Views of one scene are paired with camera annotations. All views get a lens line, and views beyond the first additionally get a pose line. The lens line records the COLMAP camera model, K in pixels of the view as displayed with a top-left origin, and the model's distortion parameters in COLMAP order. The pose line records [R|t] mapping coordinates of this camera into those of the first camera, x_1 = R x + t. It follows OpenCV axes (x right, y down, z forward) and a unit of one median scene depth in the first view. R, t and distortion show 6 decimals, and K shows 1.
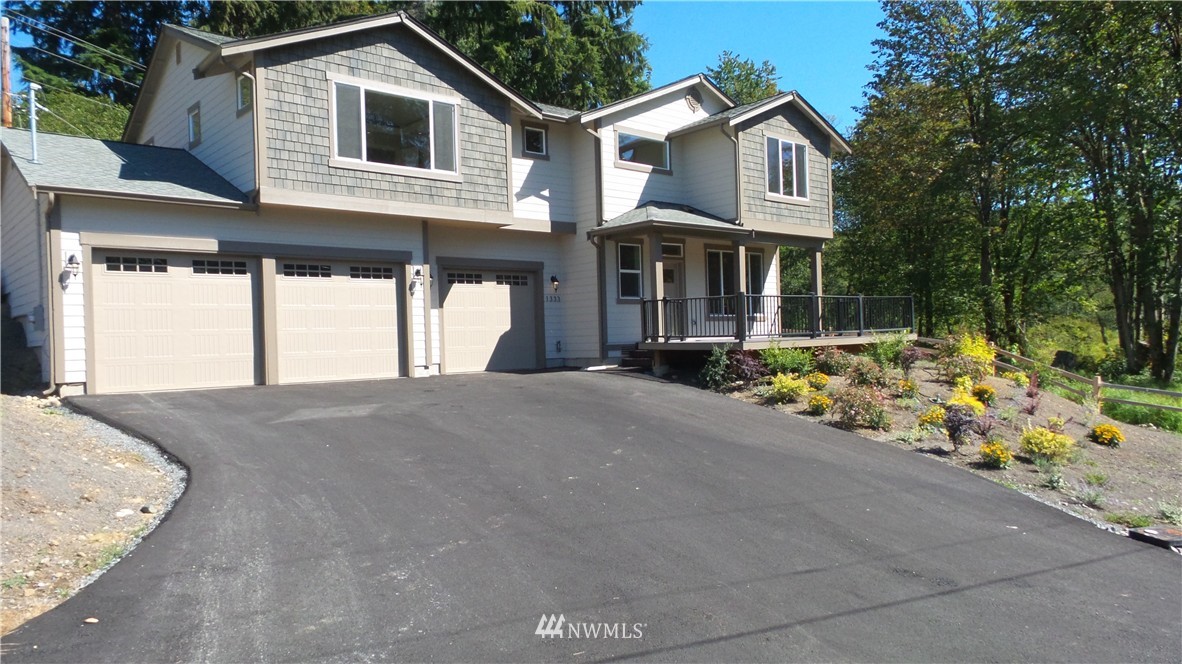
lens RADIAL K [[833.6, 0, 590.1], [0, 833.6, 335.5], [0, 0, 1]] dist [0.008939, 0.001291]
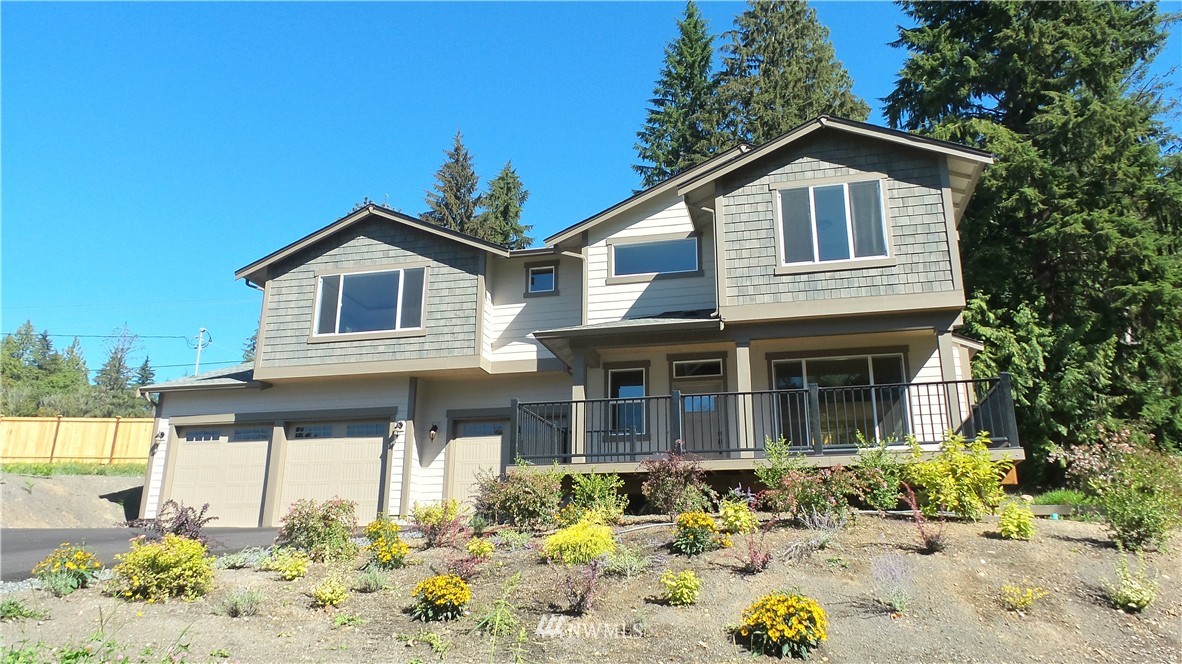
lens RADIAL K [[833.6, 0, 590.1], [0, 833.6, 335.5], [0, 0, 1]] dist [0.008939, 0.001291]
pose [[0.570270, -0.206866, -0.794984, 0.790222], [-0.024118, 0.963138, -0.267923, 0.090810], [0.821103, 0.171962, 0.544259, 0.598313]]
